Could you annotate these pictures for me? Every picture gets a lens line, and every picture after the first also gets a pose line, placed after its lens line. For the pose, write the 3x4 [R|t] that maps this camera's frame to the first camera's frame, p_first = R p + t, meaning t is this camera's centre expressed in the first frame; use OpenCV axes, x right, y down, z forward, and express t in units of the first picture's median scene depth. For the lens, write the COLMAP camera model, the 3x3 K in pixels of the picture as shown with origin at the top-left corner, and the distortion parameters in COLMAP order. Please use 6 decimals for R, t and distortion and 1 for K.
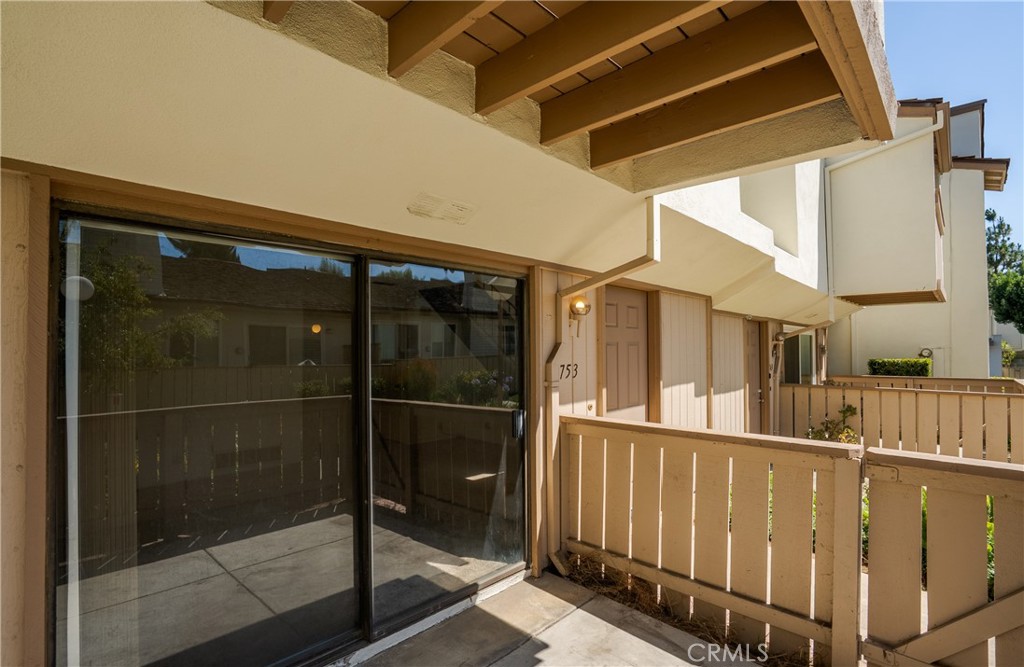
lens RADIAL K [[469.0, 0, 509.2], [0, 469.0, 345.0], [0, 0, 1]] dist [-0.030940, 0.000333]
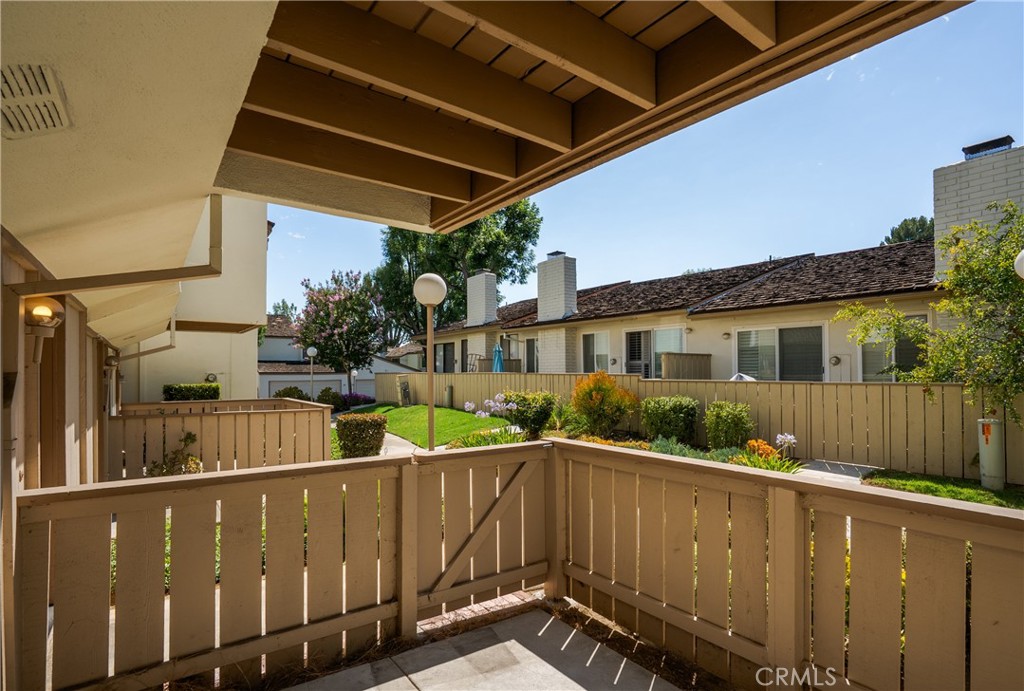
lens RADIAL K [[503.5, 0, 509.9], [0, 503.5, 366.4], [0, 0, 1]] dist [-0.037613, 0.000233]
pose [[0.171781, 0.009259, 0.985092, -0.190329], [-0.005901, 0.999948, -0.008370, -0.005901], [-0.985118, -0.004375, 0.171826, 0.145177]]
